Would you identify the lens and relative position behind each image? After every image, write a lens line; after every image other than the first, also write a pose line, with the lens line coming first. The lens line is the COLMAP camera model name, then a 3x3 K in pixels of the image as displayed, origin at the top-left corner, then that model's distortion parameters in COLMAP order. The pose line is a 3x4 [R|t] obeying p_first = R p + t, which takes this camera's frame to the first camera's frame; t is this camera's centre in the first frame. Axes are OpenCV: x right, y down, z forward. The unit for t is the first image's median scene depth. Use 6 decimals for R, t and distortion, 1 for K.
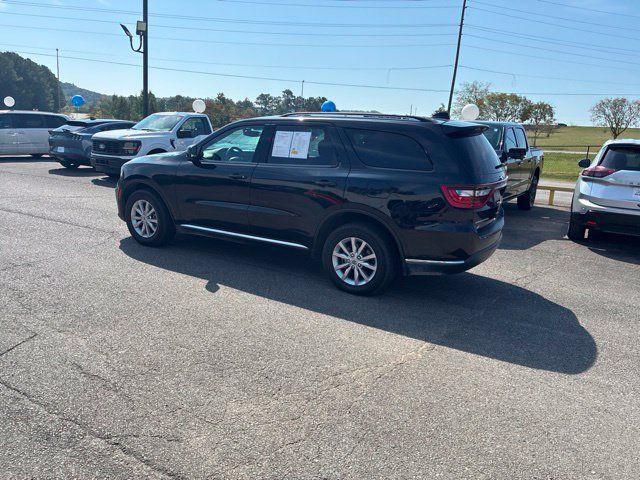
lens RADIAL K [[486.5, 0, 320.7], [0, 486.5, 244.4], [0, 0, 1]] dist [0.048912, -0.060965]
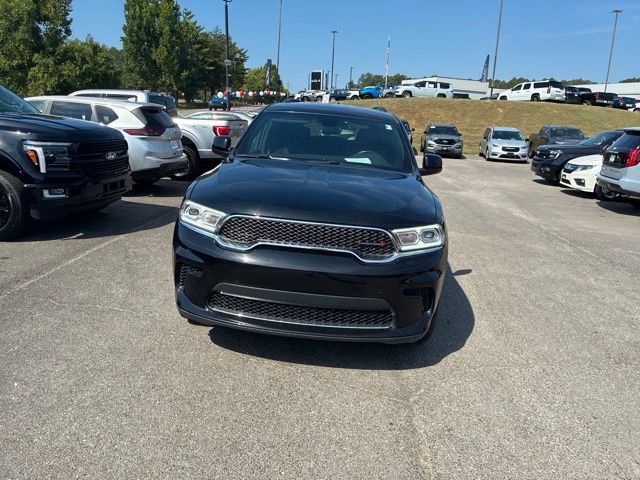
lens RADIAL K [[485.1, 0, 326.9], [0, 485.1, 230.0], [0, 0, 1]] dist [0.053164, -0.068756]
pose [[-0.453433, -0.276255, 0.847397, -0.808260], [0.118745, 0.923553, 0.364622, -0.361867], [-0.883345, 0.265956, -0.385966, 1.352576]]
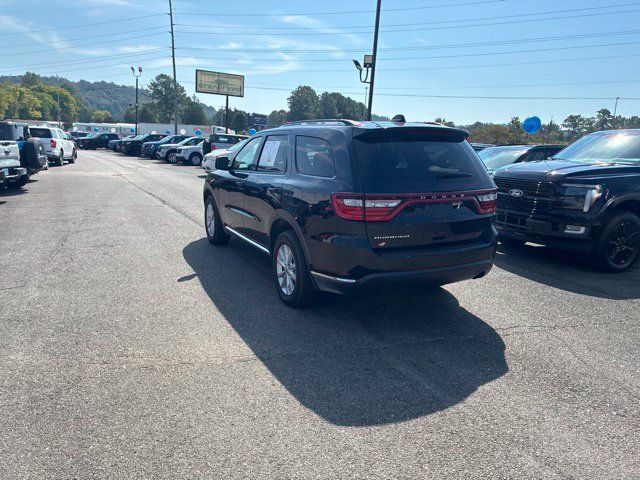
lens RADIAL K [[486.5, 0, 319.4], [0, 486.5, 242.6], [0, 0, 1]] dist [0.048912, -0.060965]
pose [[0.830172, 0.088371, -0.550459, 0.520286], [-0.118804, 0.992720, -0.019802, -0.006173], [0.544702, 0.081836, 0.834627, 0.170279]]
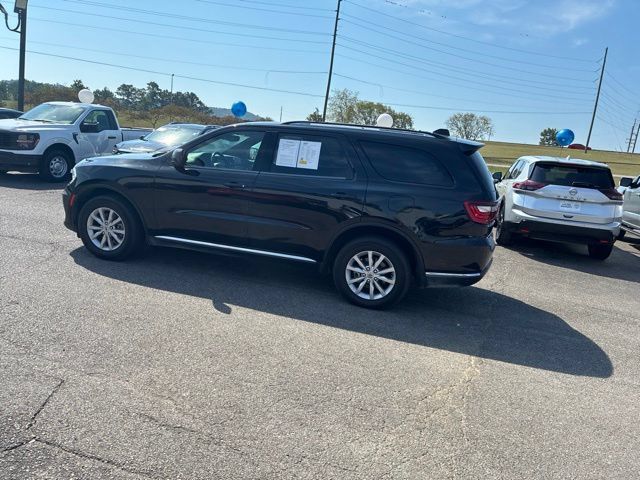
lens RADIAL K [[485.1, 0, 320.0], [0, 485.1, 235.0], [0, 0, 1]] dist [0.053164, -0.068756]
pose [[0.964661, -0.005066, 0.263445, -0.228143], [0.009539, 0.999831, -0.015703, -0.025351], [-0.263321, 0.017661, 0.964547, 0.058960]]
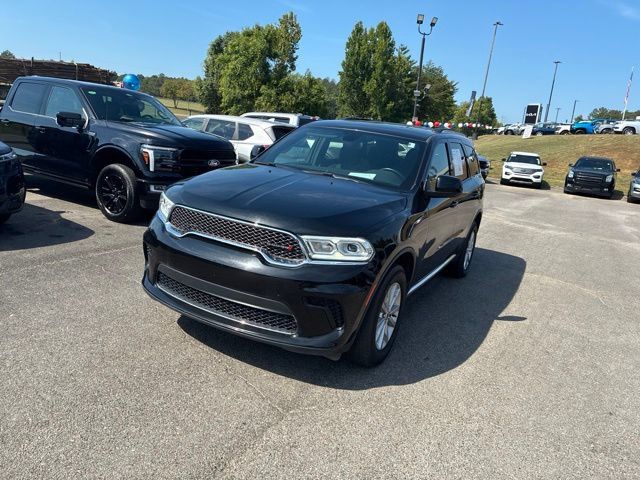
lens RADIAL K [[485.1, 0, 319.2], [0, 485.1, 232.1], [0, 0, 1]] dist [0.053164, -0.068756]
pose [[-0.037697, -0.258282, 0.965334, -0.889792], [0.118246, 0.958080, 0.260959, -0.304967], [-0.992268, 0.123985, -0.005576, 1.096144]]
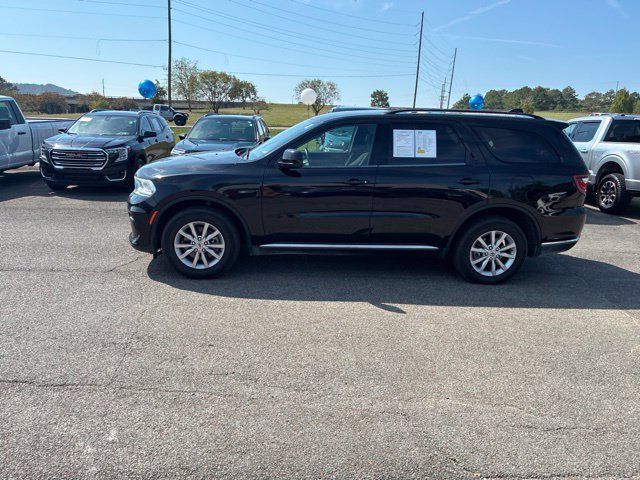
lens RADIAL K [[485.1, 0, 318.4], [0, 485.1, 242.1], [0, 0, 1]] dist [0.053164, -0.068756]
pose [[0.830416, -0.155062, 0.535130, -0.633239], [0.132313, 0.987898, 0.080935, -0.097810], [-0.541204, 0.003595, 0.840884, 0.253336]]
